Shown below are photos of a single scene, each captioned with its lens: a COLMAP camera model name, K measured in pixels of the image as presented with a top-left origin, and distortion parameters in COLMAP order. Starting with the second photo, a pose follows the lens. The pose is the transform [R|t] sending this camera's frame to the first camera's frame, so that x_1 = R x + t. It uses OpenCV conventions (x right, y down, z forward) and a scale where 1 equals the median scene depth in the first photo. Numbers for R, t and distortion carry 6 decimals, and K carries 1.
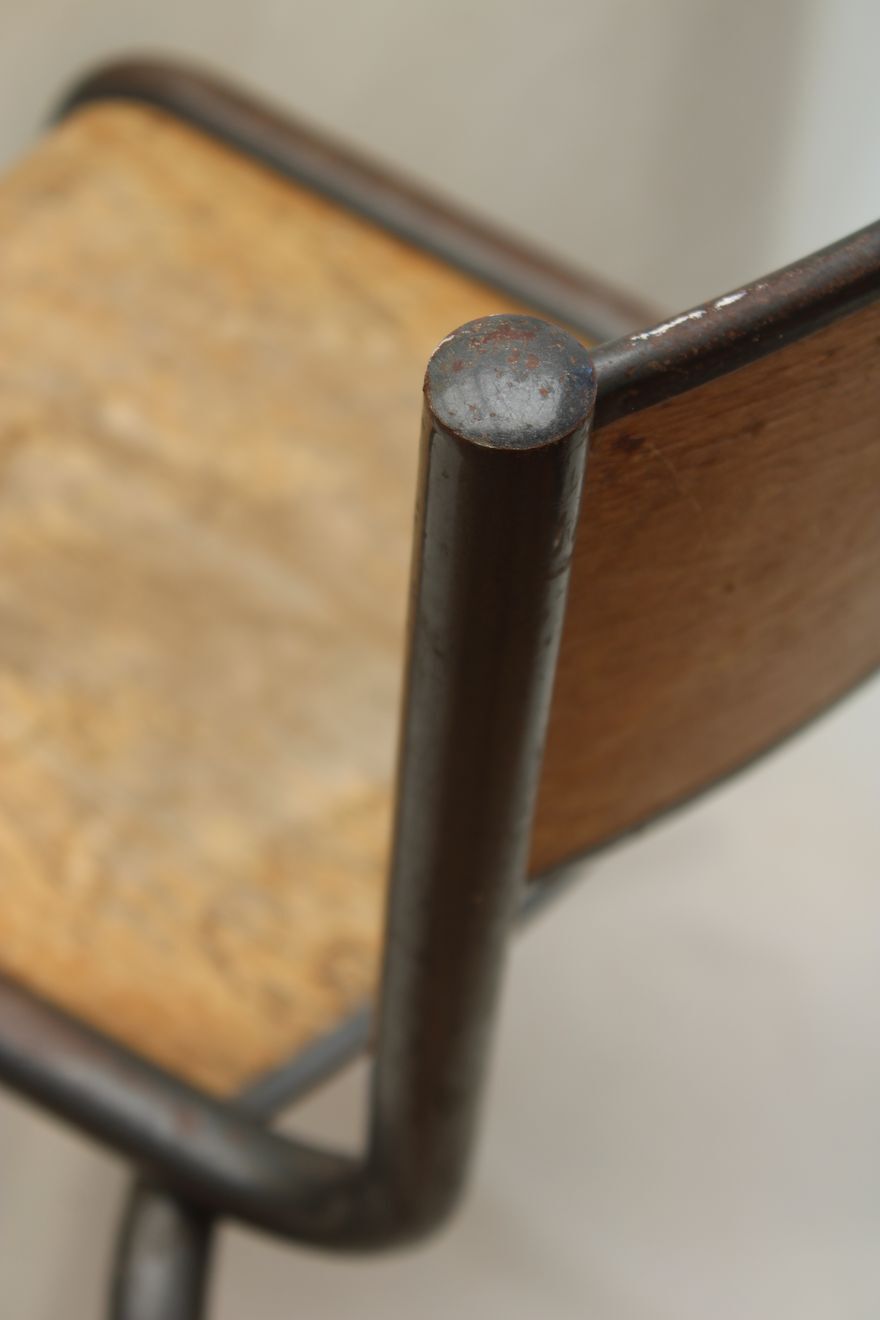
lens RADIAL K [[3143.3, 0, 439.7], [0, 3143.3, 661.0], [0, 0, 1]] dist [0.094042, 0.000000]
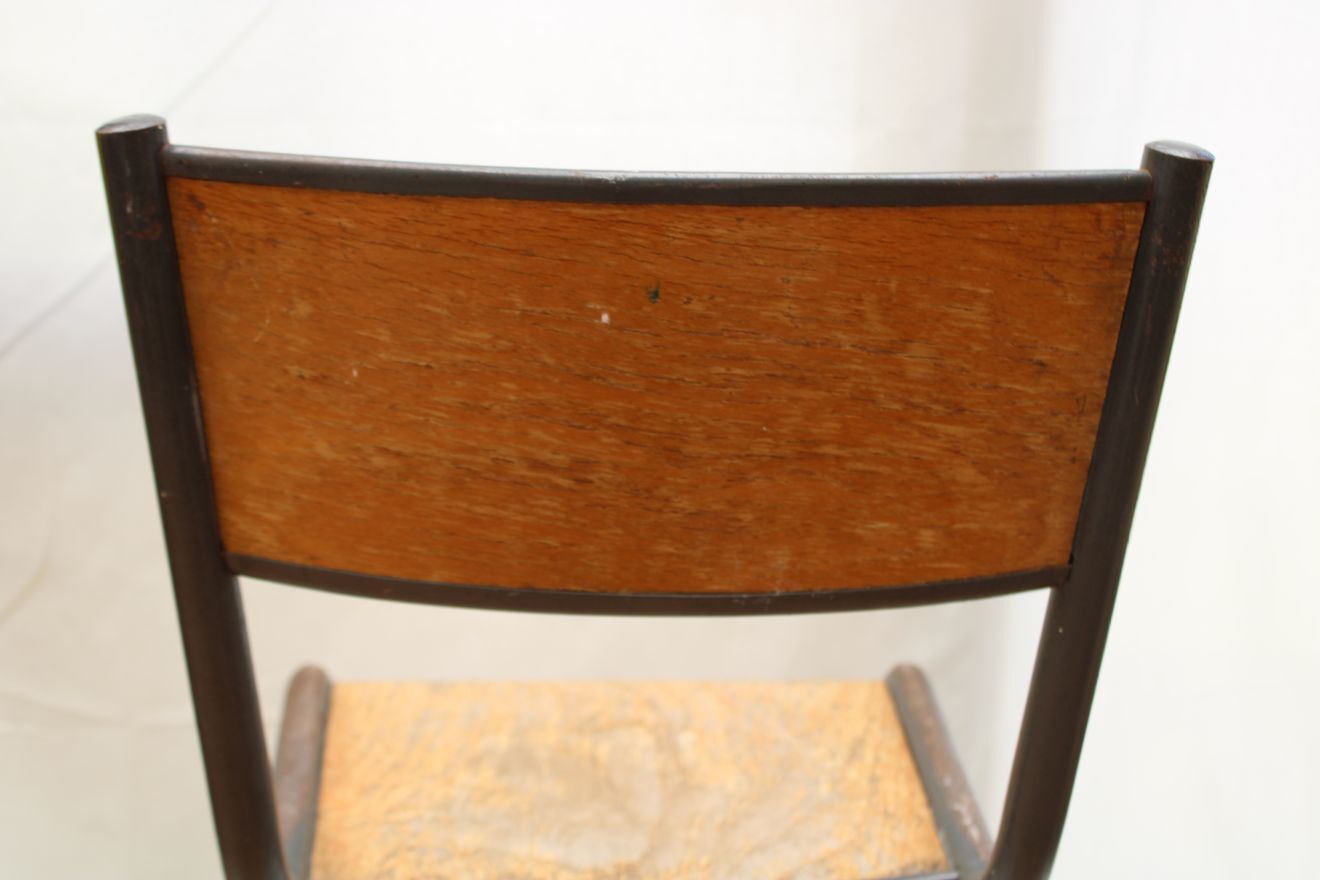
lens RADIAL K [[2106.7, 0, 661.5], [0, 2106.7, 439.8], [0, 0, 1]] dist [0.000626, 0.000000]
pose [[0.629513, 0.149337, -0.762504, 0.793320], [-0.576229, 0.748046, -0.329221, 0.200277], [0.521223, 0.646626, 0.556957, 0.256061]]
